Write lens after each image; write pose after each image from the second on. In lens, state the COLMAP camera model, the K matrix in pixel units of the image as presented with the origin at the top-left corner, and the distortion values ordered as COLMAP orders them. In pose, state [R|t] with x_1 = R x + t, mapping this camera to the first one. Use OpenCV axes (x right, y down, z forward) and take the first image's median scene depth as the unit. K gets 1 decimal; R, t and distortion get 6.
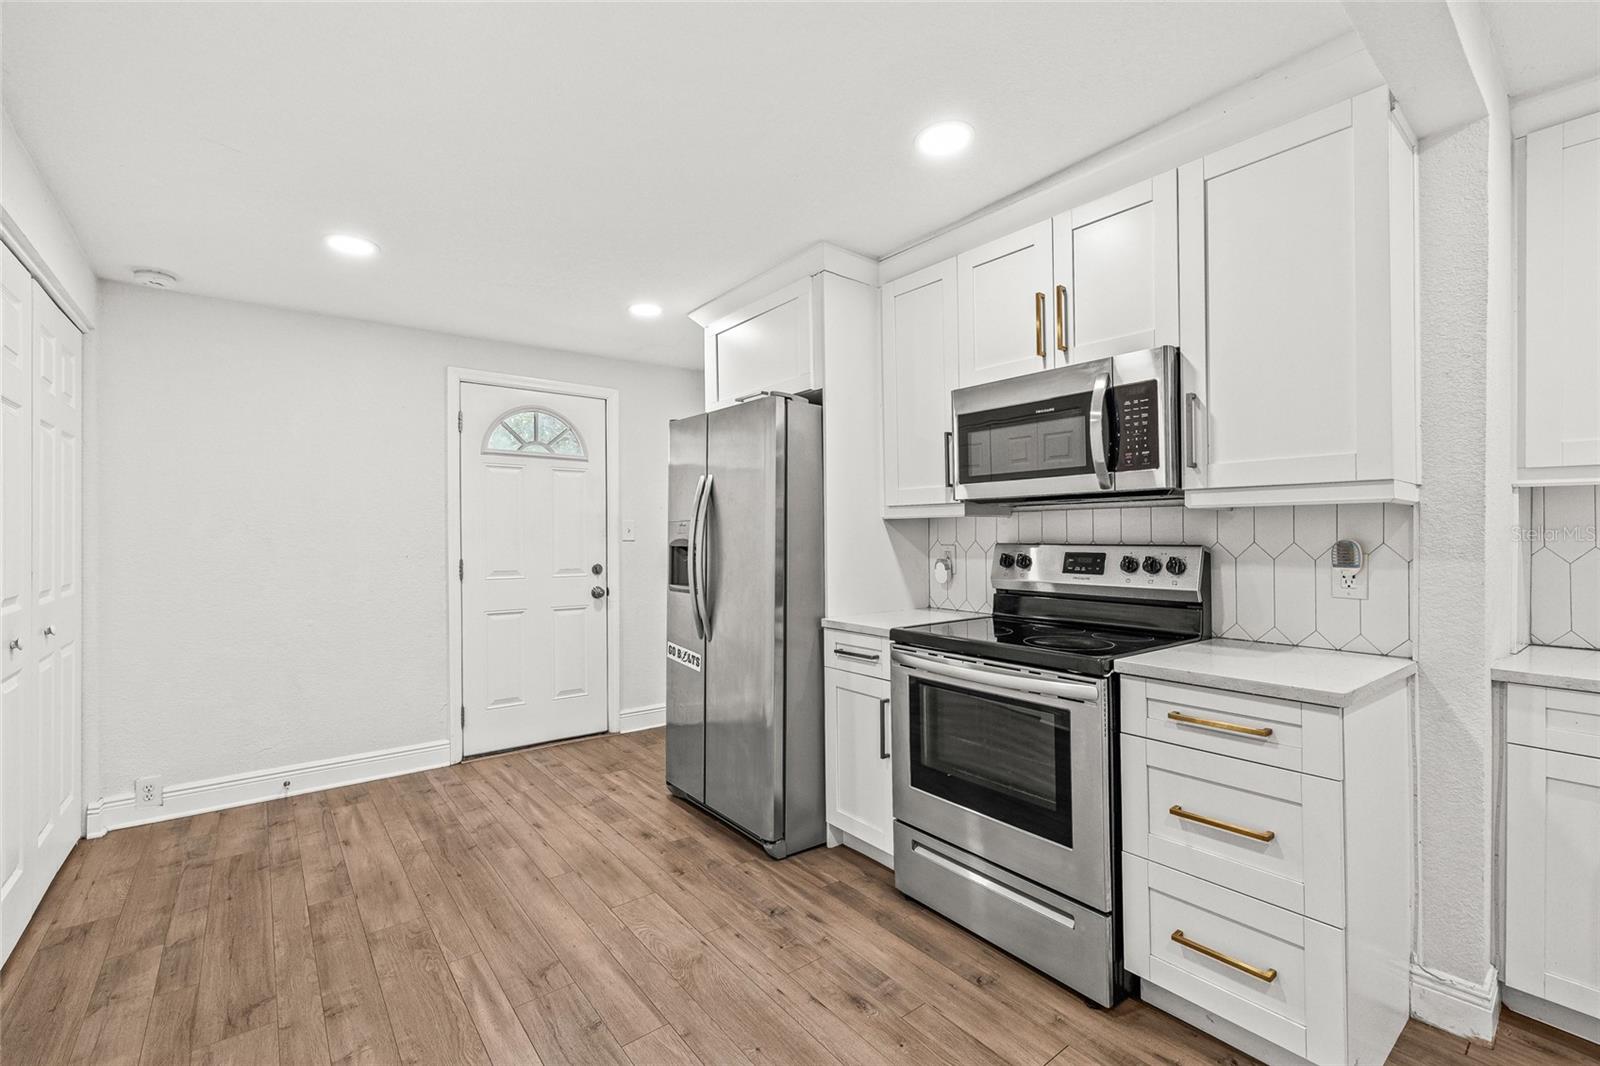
lens RADIAL K [[672.0, 0, 798.1], [0, 672.0, 540.2], [0, 0, 1]] dist [0.000514, -0.000007]
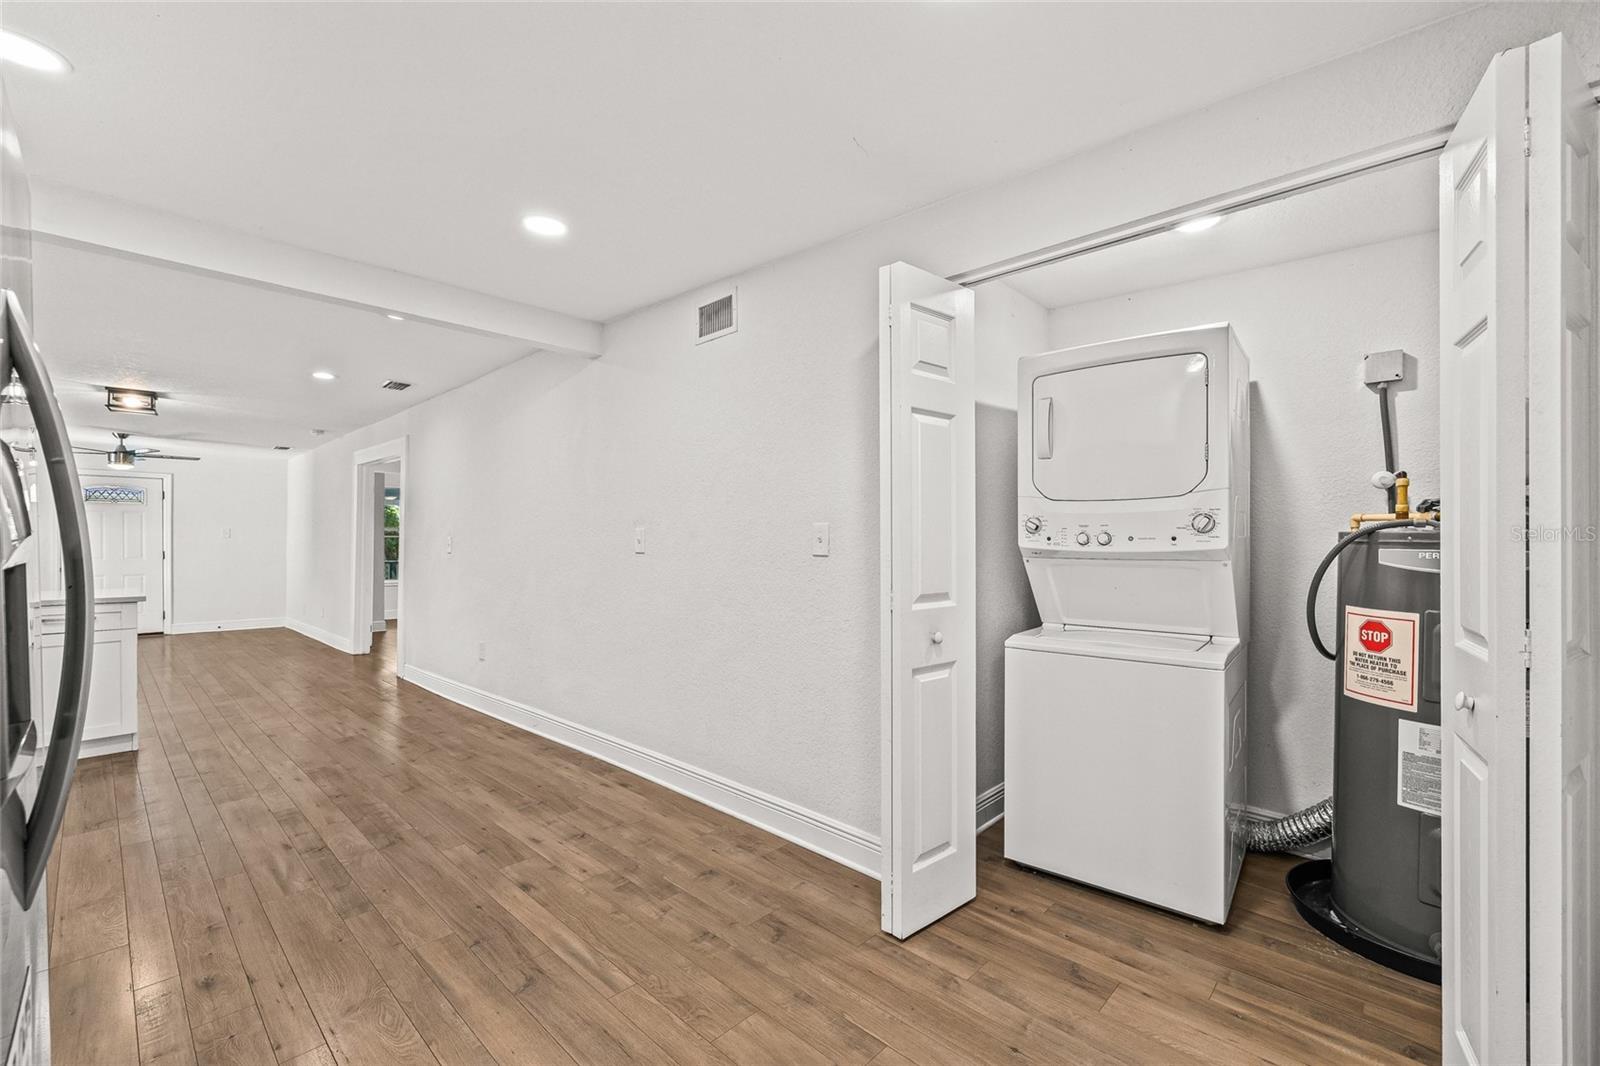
lens RADIAL K [[672.0, 0, 799.6], [0, 672.0, 544.2], [0, 0, 1]] dist [0.000514, -0.000007]
pose [[-0.991503, -0.001753, -0.130071, -0.617805], [-0.002854, 0.999962, 0.008282, -0.001203], [0.130051, 0.008583, -0.991470, 1.943778]]
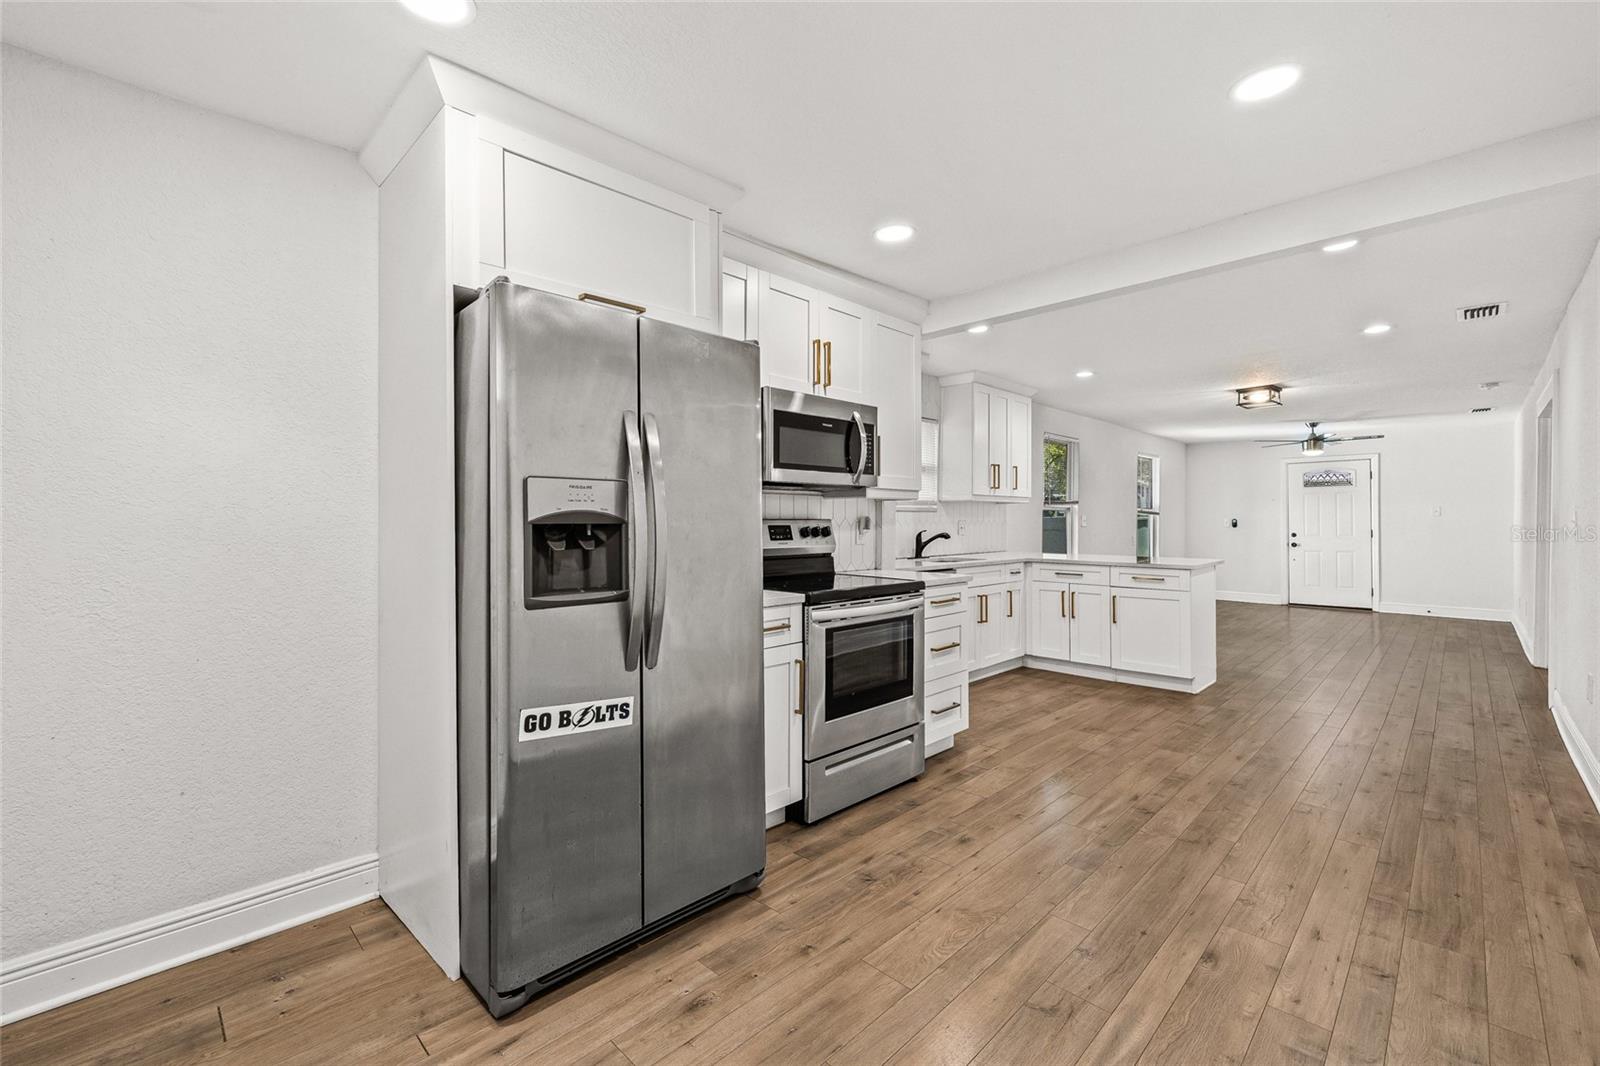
lens RADIAL K [[672.0, 0, 789.1], [0, 672.0, 514.3], [0, 0, 1]] dist [0.000514, -0.000007]
pose [[-0.101821, 0.010071, 0.994752, -1.169259], [0.005604, 0.999939, -0.009550, 0.011180], [-0.994787, 0.004602, -0.101871, 1.369726]]
